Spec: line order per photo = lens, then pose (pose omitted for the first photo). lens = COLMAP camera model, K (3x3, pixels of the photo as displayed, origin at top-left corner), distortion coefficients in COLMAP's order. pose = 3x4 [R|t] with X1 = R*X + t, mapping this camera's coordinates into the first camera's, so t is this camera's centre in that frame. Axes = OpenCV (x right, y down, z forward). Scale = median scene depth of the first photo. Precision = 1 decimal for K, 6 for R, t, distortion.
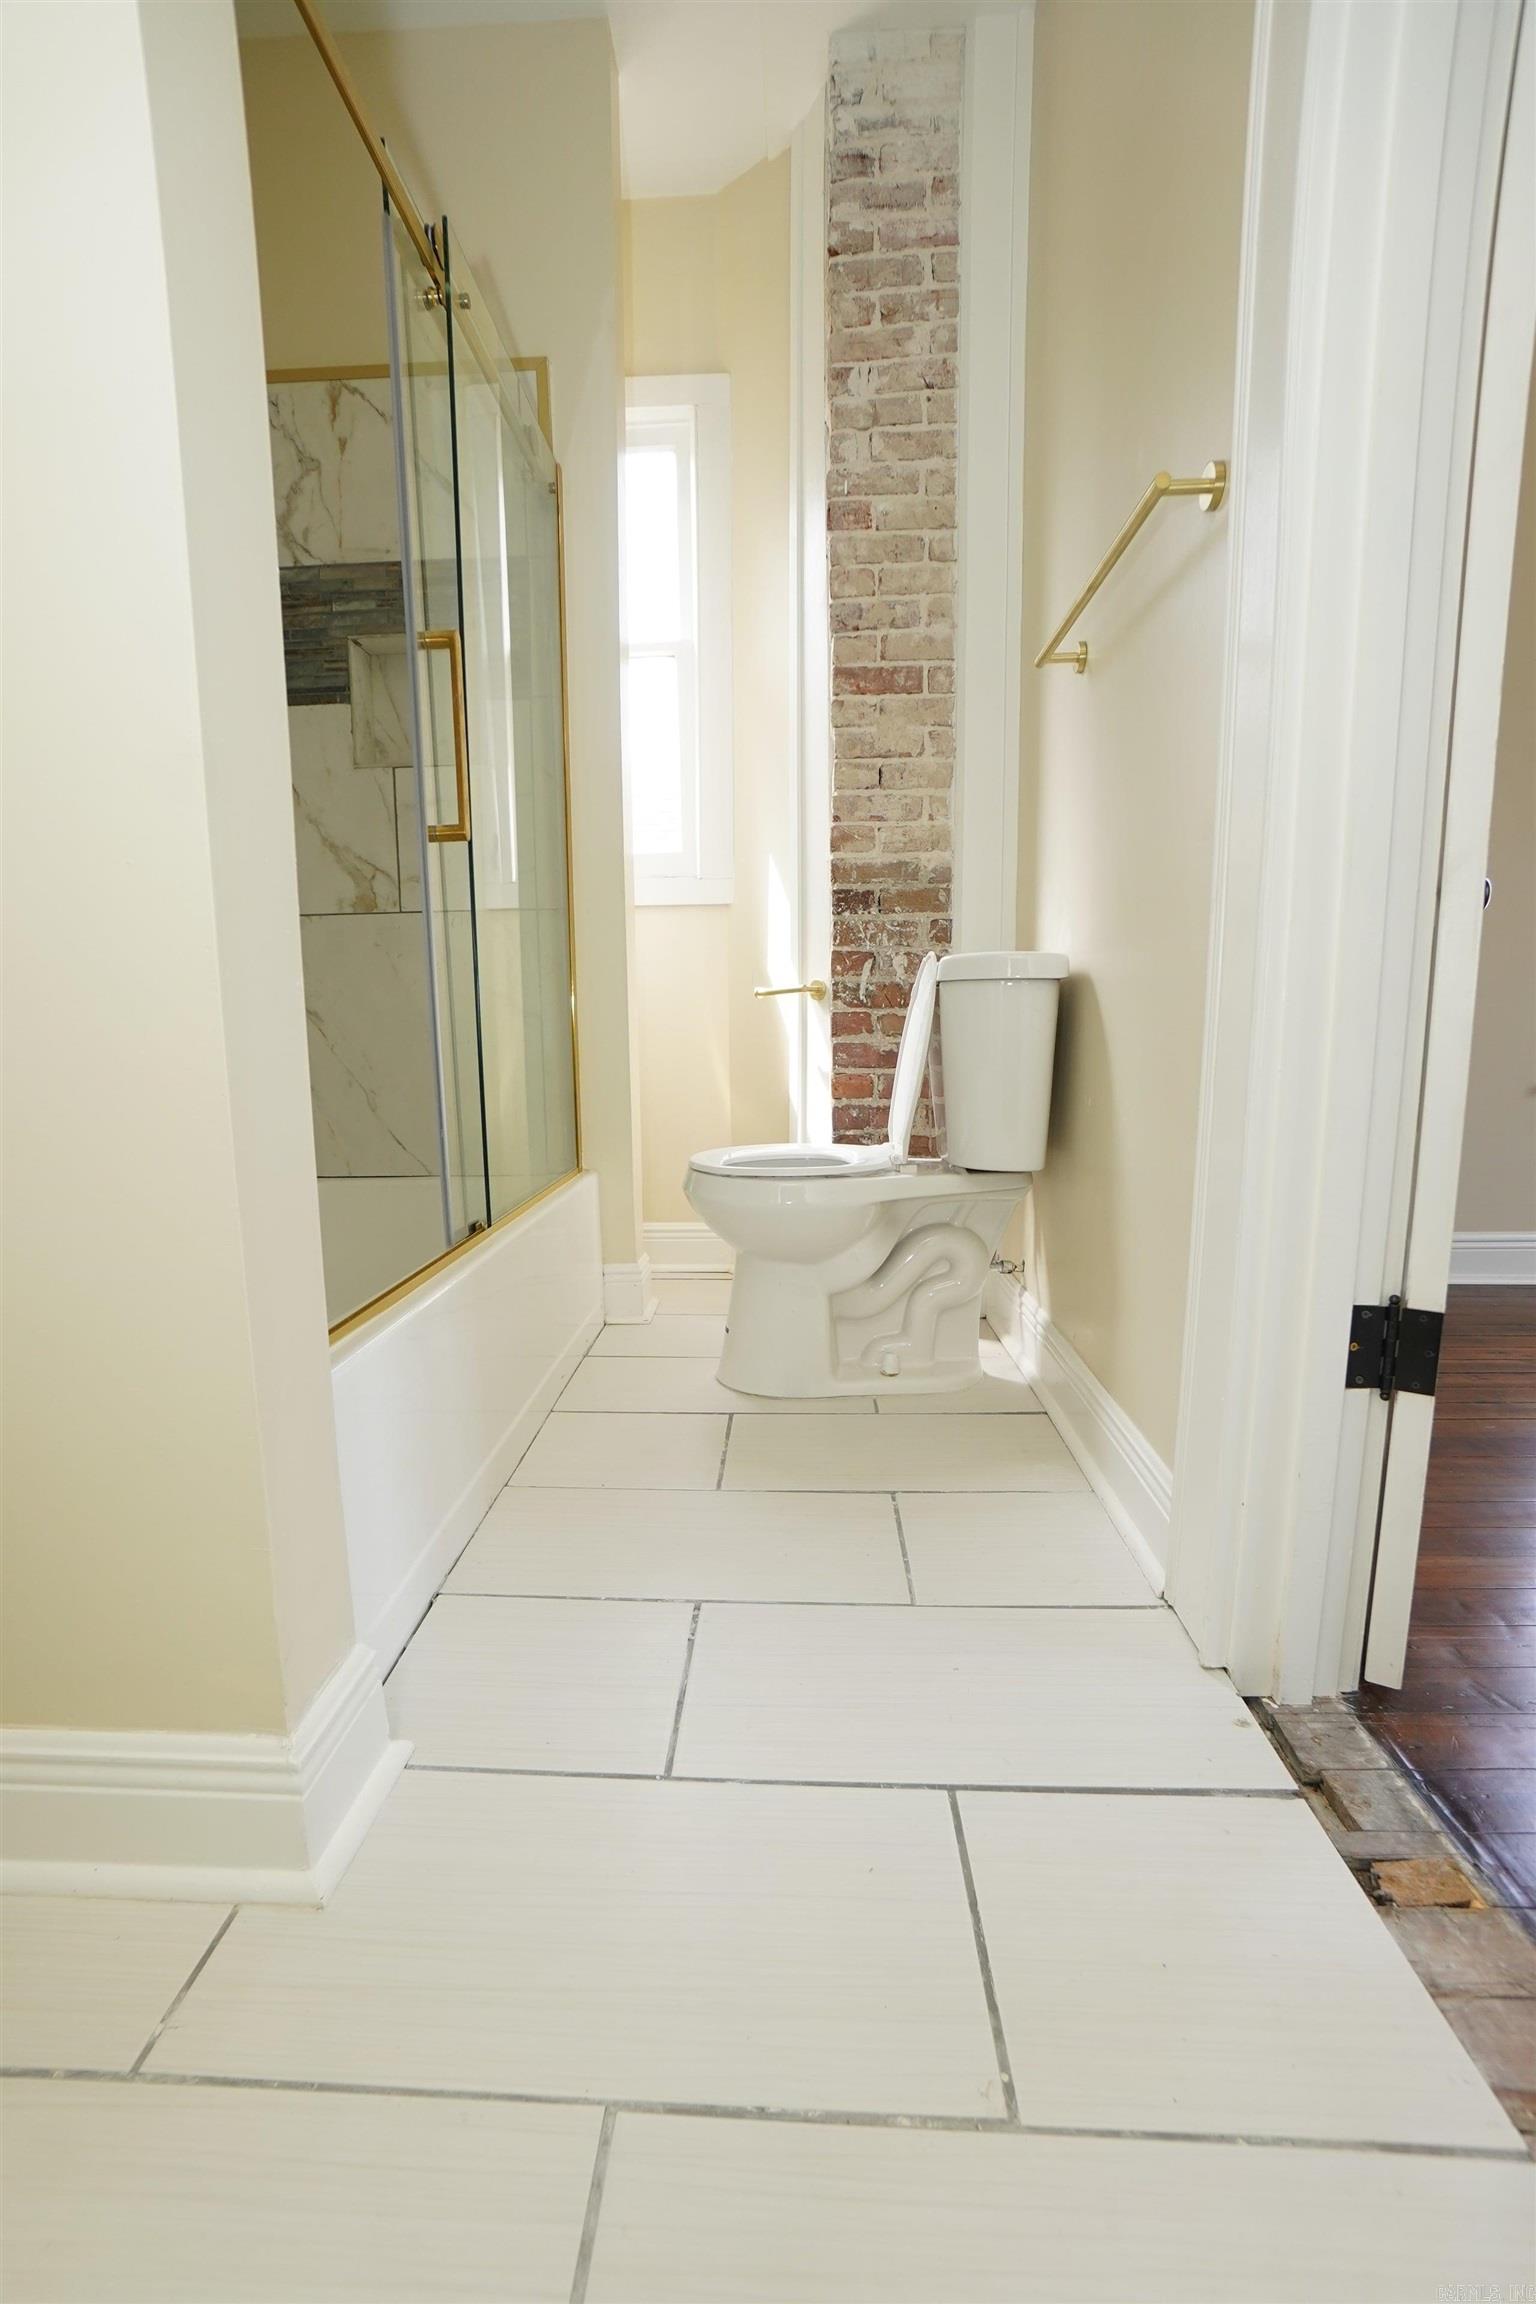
lens RADIAL K [[1006.2, 0, 761.0], [0, 1006.2, 1184.5], [0, 0, 1]] dist [-0.061904, 0.024578]
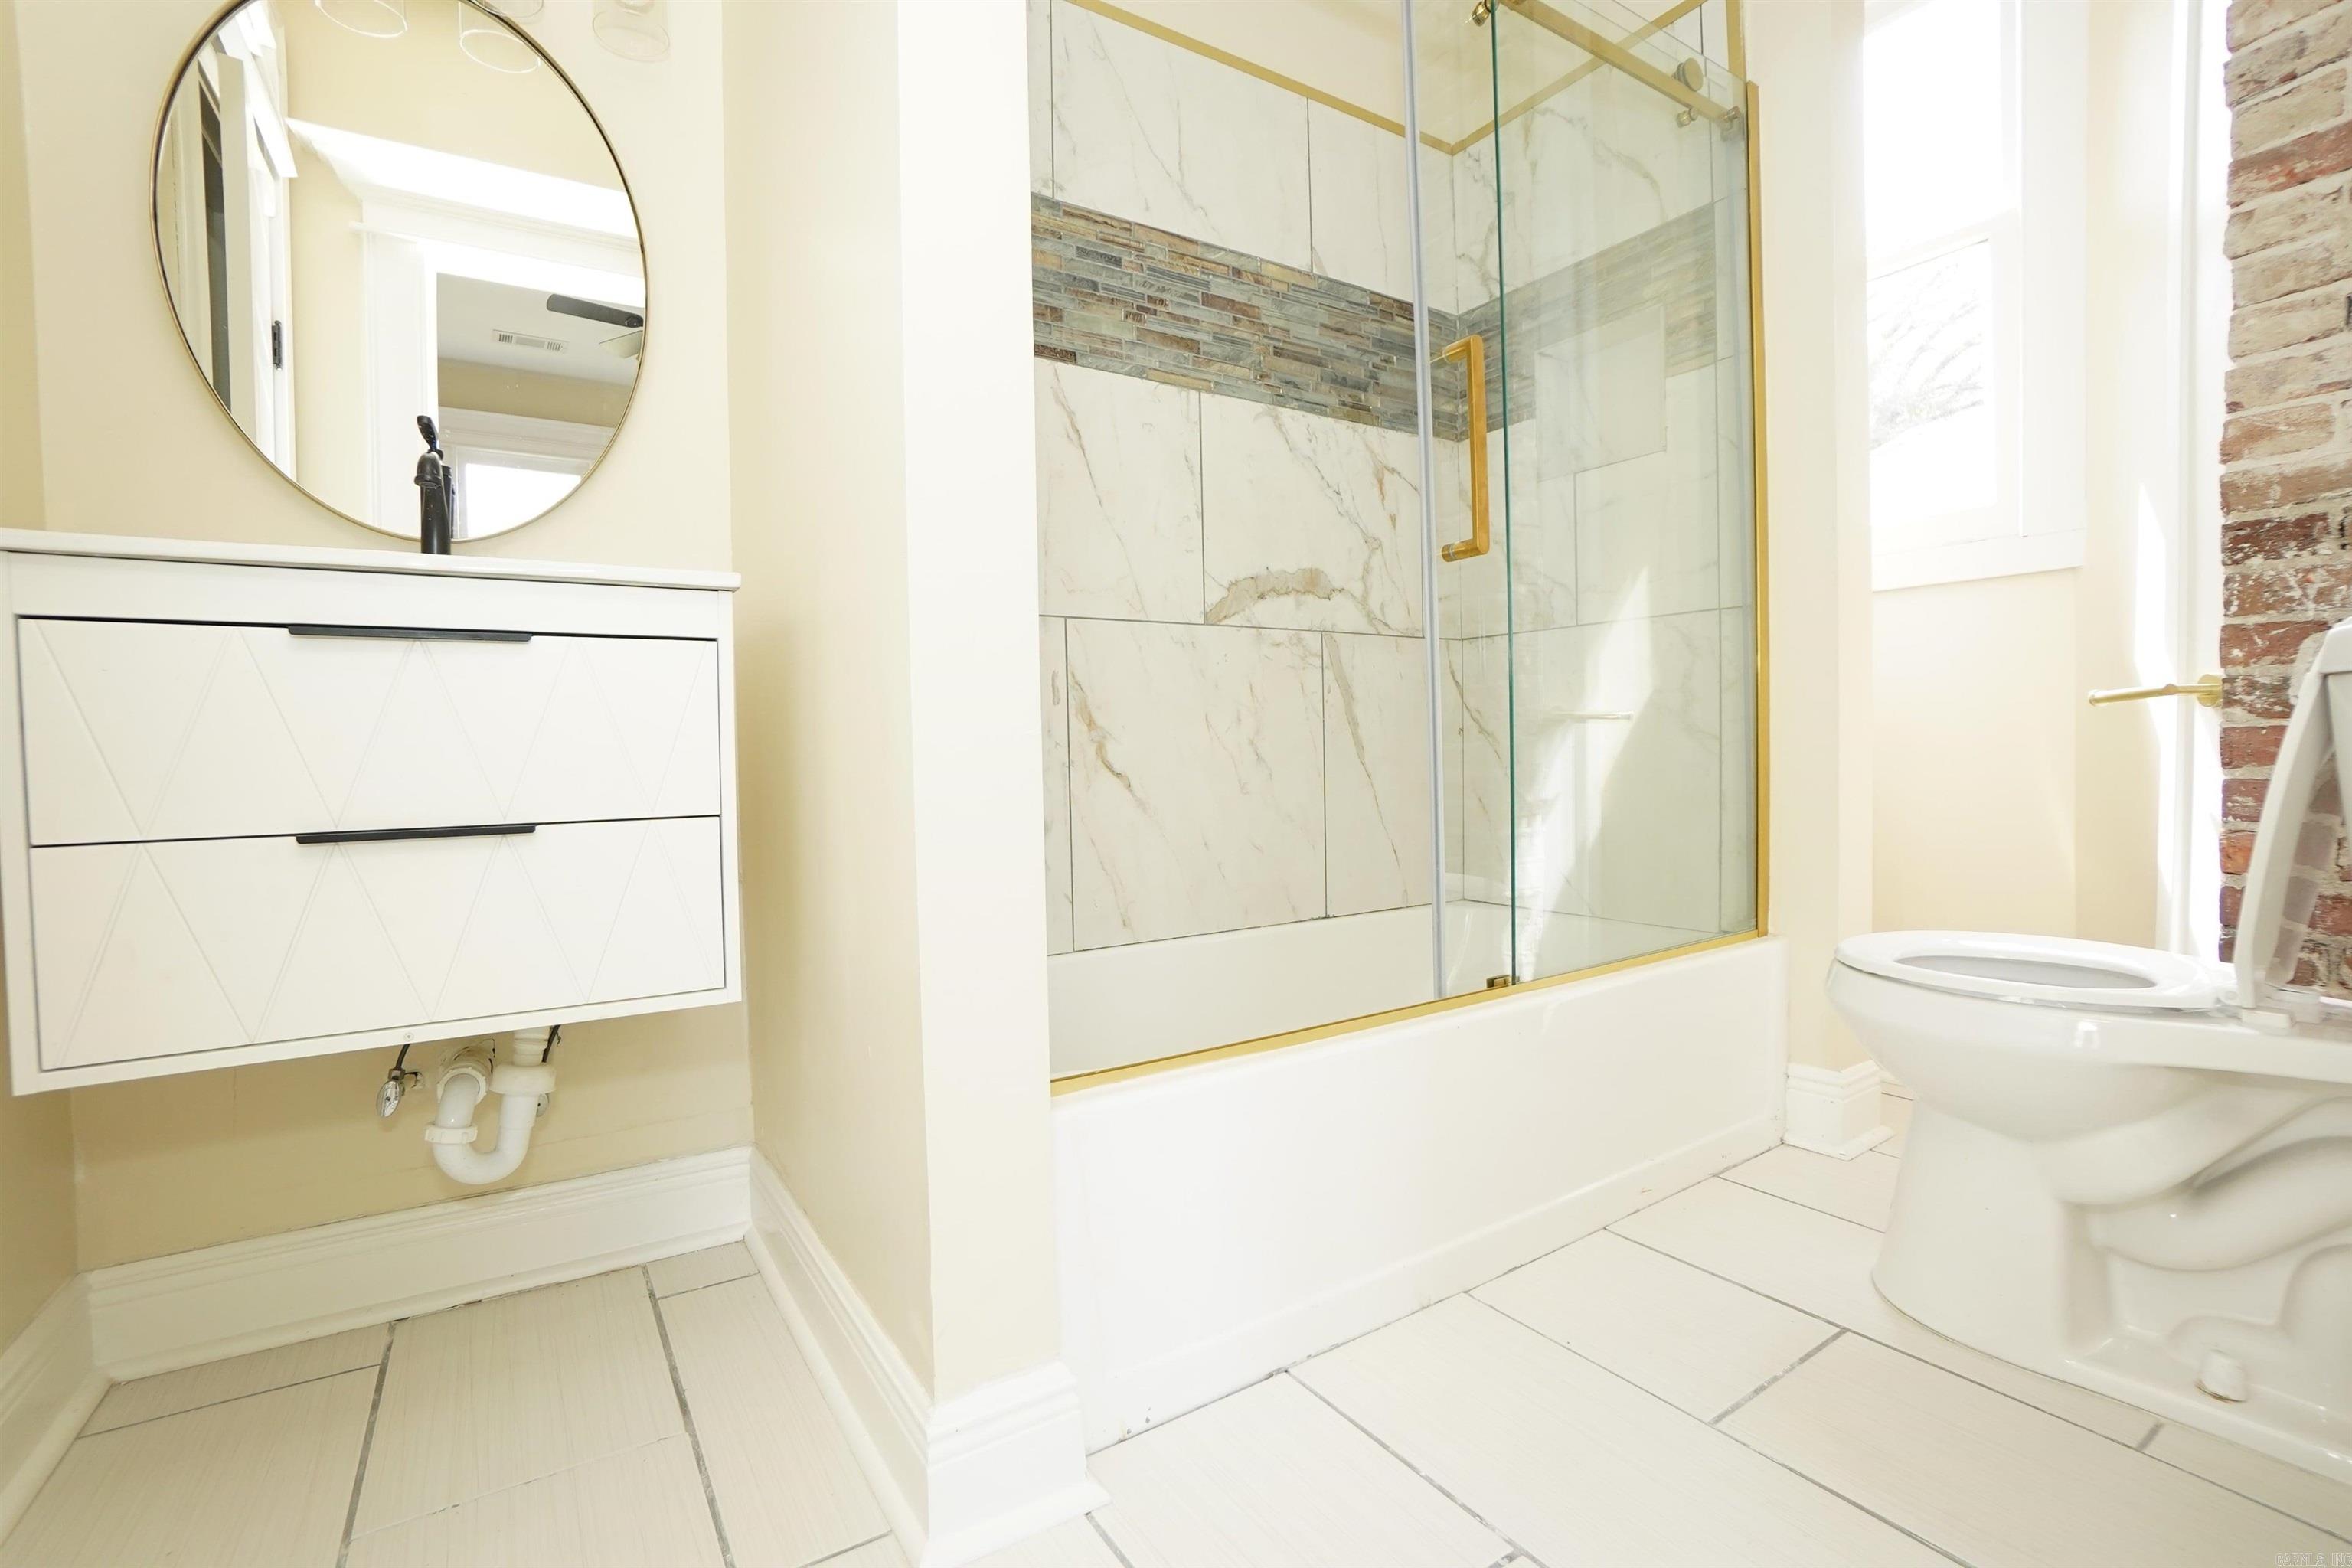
lens RADIAL K [[1047.0, 0, 1154.7], [0, 1047.0, 776.9], [0, 0, 1]] dist [-0.059275, 0.022965]
pose [[0.571666, 0.023016, -0.820164, 0.205217], [-0.117211, 0.991645, -0.053869, -0.037486], [0.812071, 0.126927, 0.569587, 0.156577]]
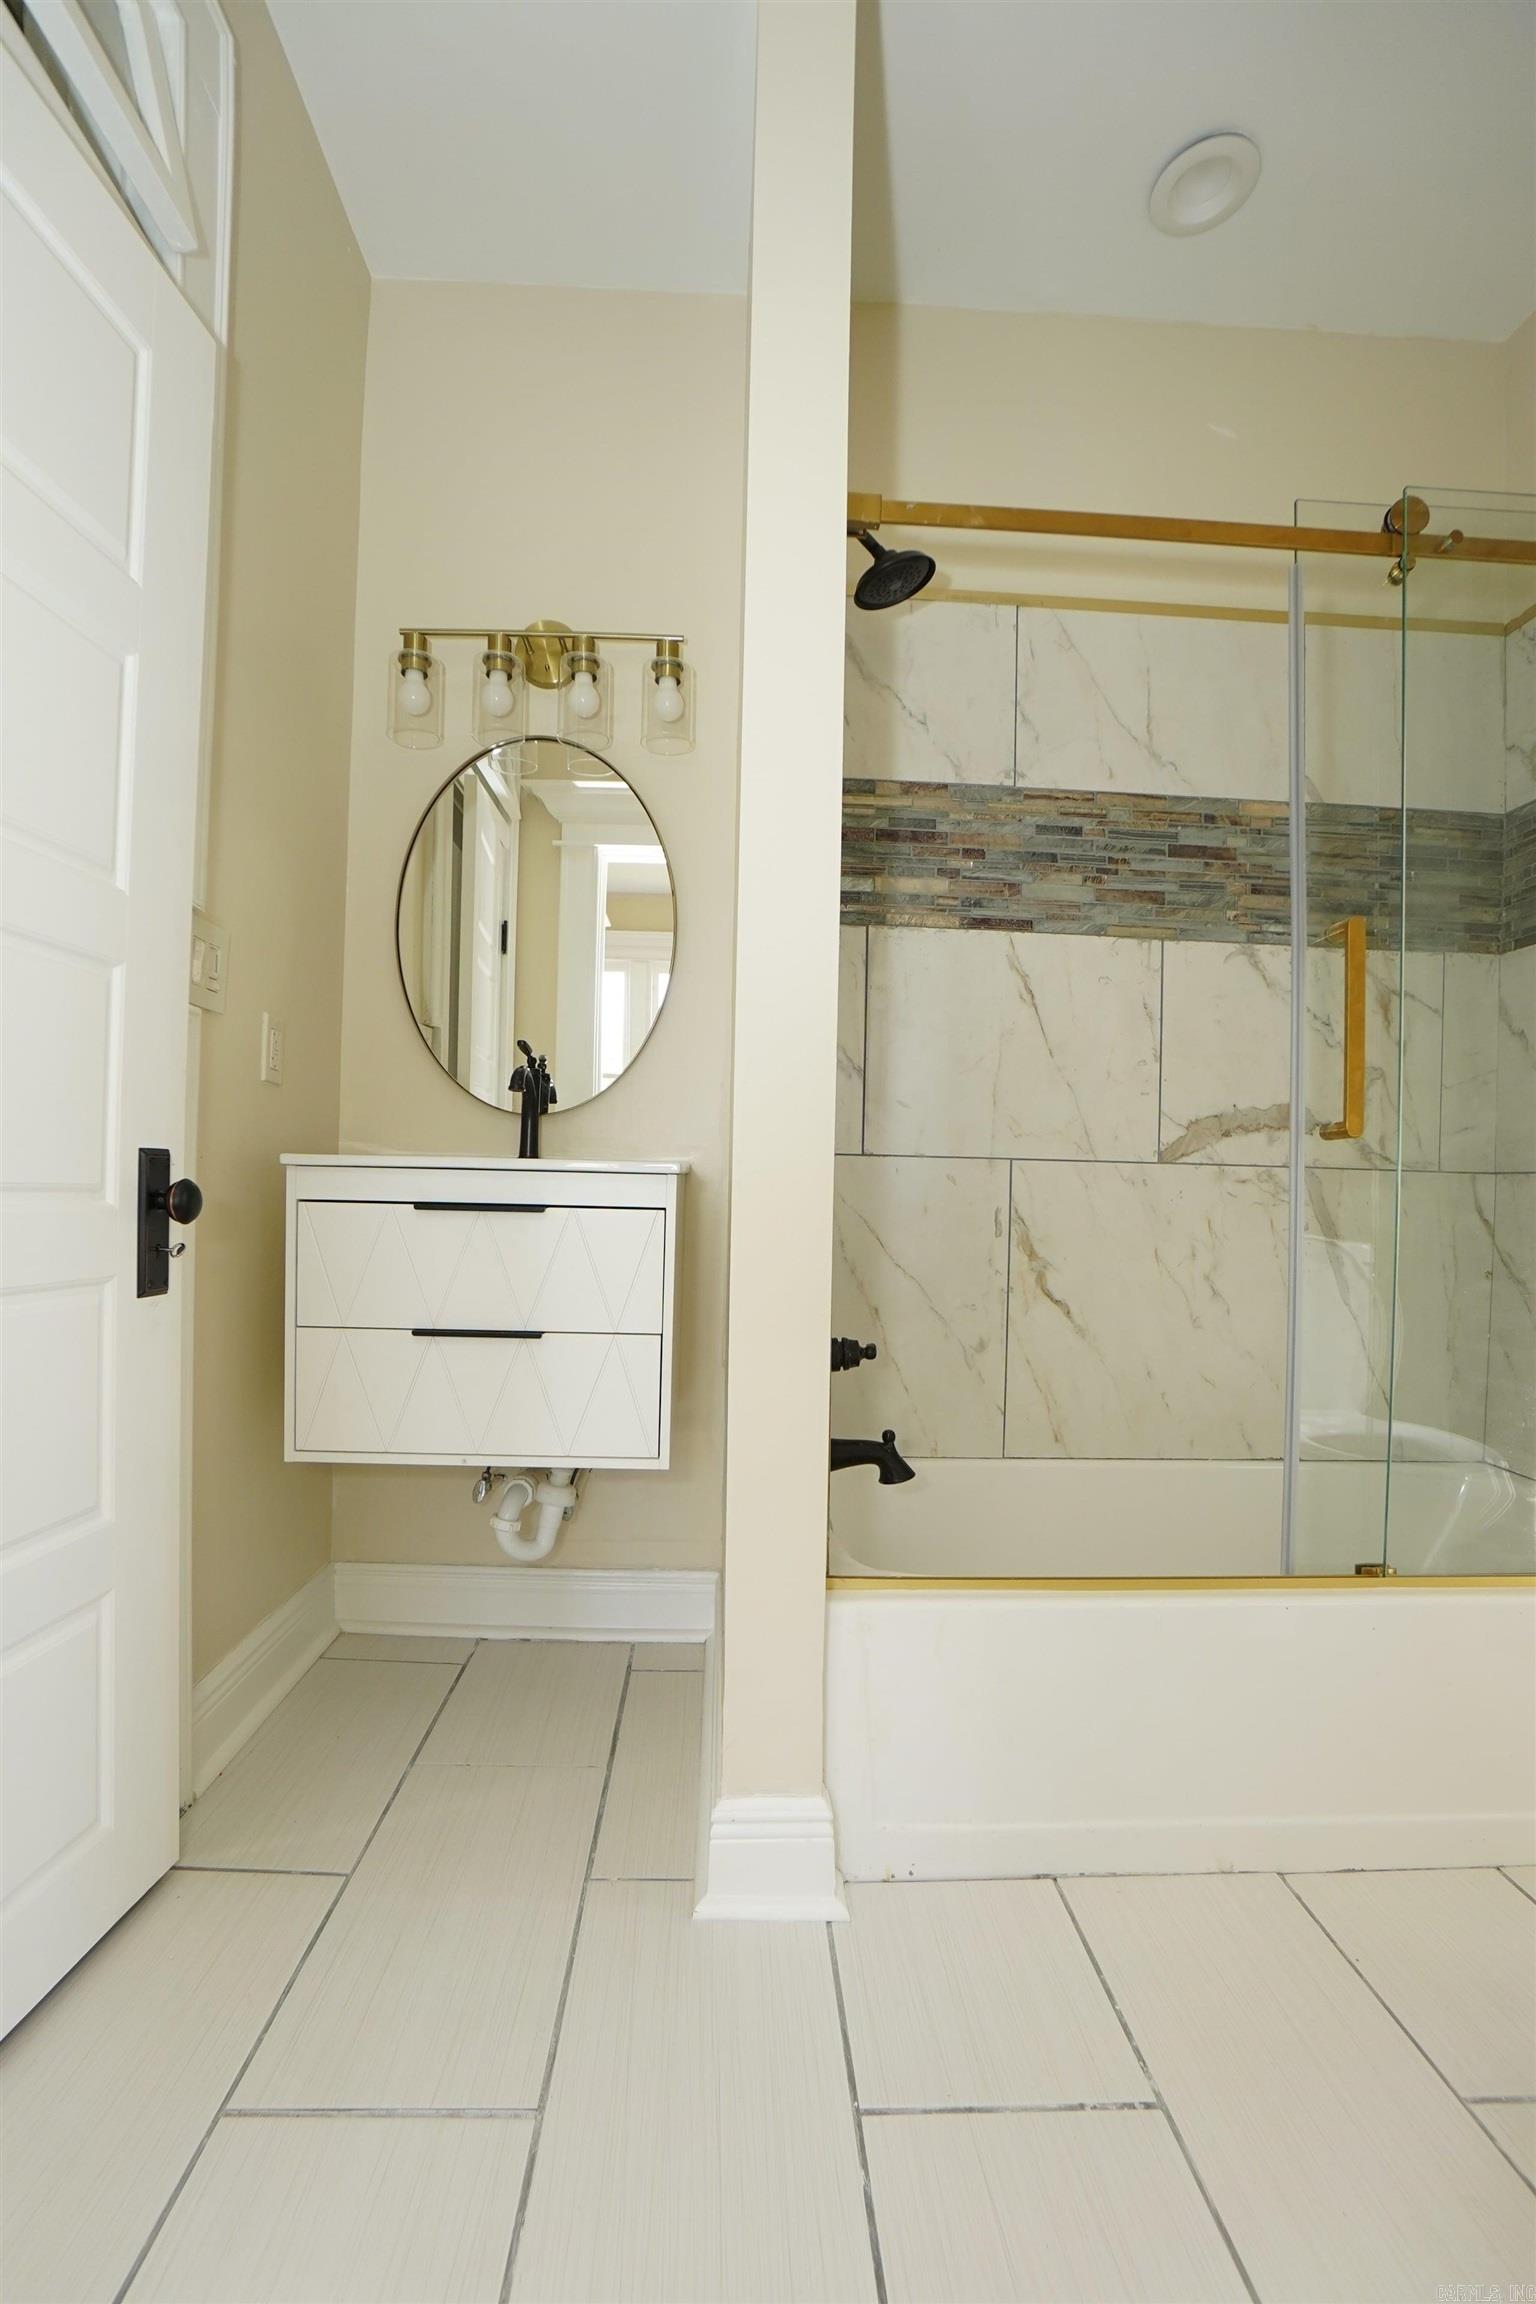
lens RADIAL K [[1025.6, 0, 768.4], [0, 1025.6, 1204.5], [0, 0, 1]] dist [-0.059275, 0.022965]
pose [[0.096048, 0.025896, -0.995040, 0.361304], [-0.184874, 0.982732, 0.007730, -0.124783], [0.978057, 0.183215, 0.099177, 0.258869]]
